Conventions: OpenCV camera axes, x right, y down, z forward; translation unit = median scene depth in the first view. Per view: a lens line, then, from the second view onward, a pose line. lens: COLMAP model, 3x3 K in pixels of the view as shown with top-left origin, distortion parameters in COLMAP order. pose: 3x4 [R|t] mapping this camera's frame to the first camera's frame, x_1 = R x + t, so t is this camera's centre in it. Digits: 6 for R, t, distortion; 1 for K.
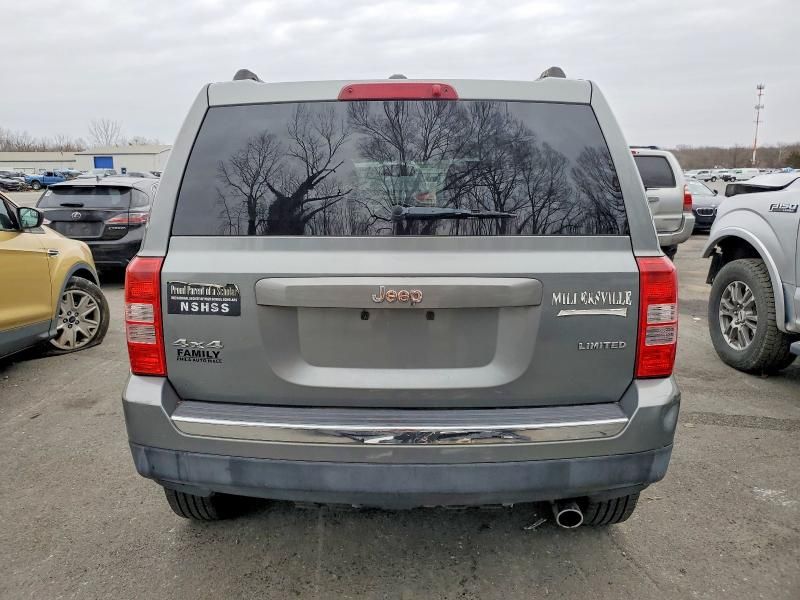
lens RADIAL K [[629.1, 0, 384.8], [0, 629.1, 298.9], [0, 0, 1]] dist [0.011738, -0.003449]
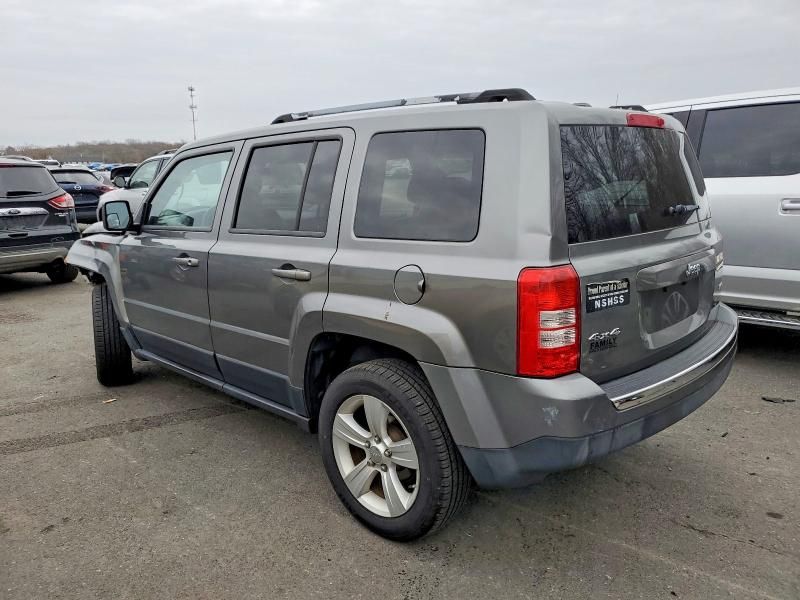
lens RADIAL K [[629.1, 0, 384.8], [0, 629.1, 298.9], [0, 0, 1]] dist [0.011738, -0.003449]
pose [[0.683409, -0.155571, 0.713267, -1.393927], [0.143078, 0.986625, 0.078105, -0.141430], [-0.715878, 0.048675, 0.696527, 0.484035]]
